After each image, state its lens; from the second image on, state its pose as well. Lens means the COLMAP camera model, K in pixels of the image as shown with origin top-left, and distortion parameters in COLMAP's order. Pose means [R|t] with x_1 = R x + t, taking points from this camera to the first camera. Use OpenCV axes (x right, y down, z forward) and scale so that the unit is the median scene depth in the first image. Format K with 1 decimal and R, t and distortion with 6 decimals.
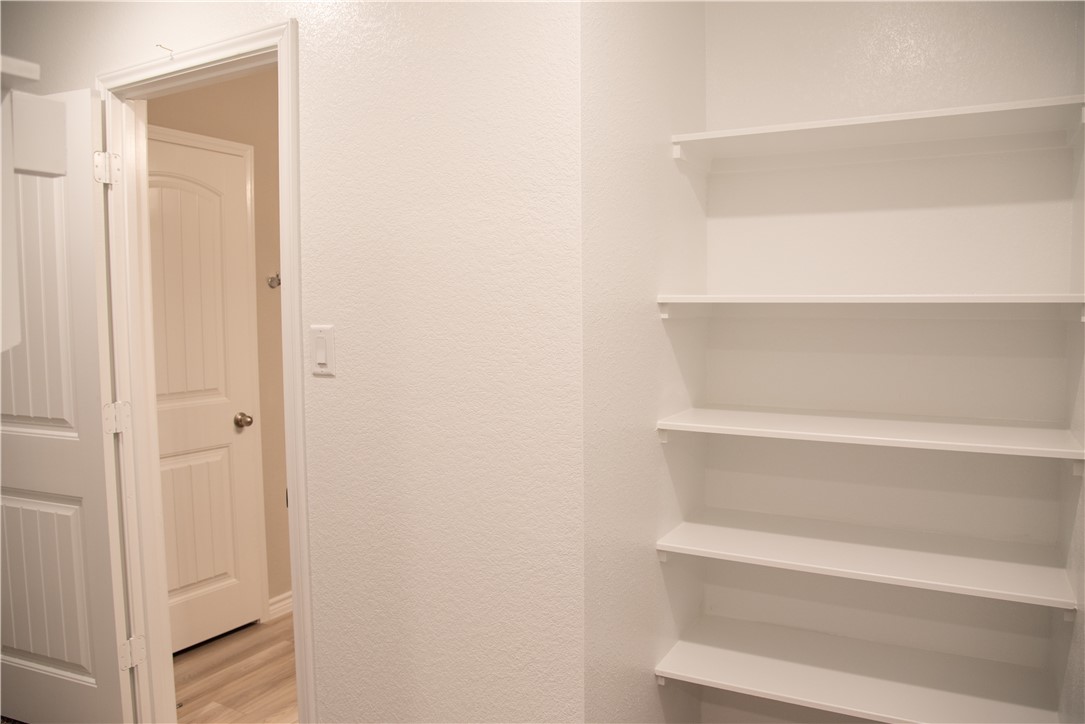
lens RADIAL K [[782.0, 0, 539.9], [0, 782.0, 358.5], [0, 0, 1]] dist [-0.062472, 0.048378]
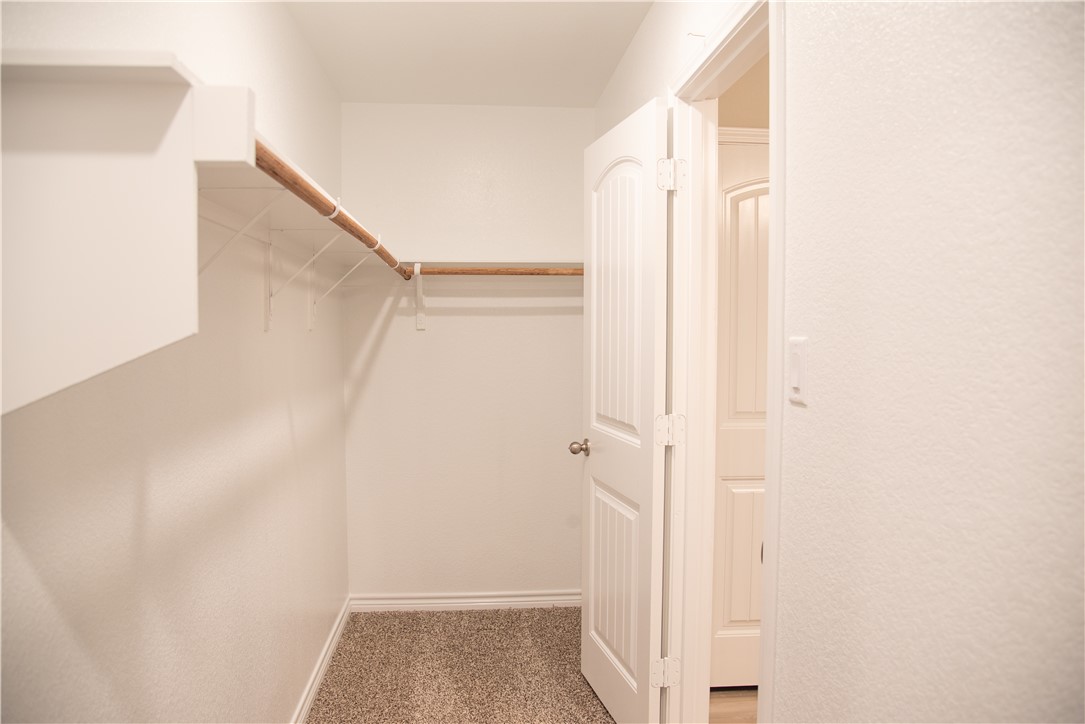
lens RADIAL K [[782.0, 0, 545.6], [0, 782.0, 368.4], [0, 0, 1]] dist [-0.062472, 0.048378]
pose [[0.609614, 0.052941, -0.790929, 0.136705], [-0.065962, 0.997695, 0.015940, -0.006673], [0.789950, 0.042454, 0.611700, 0.274282]]
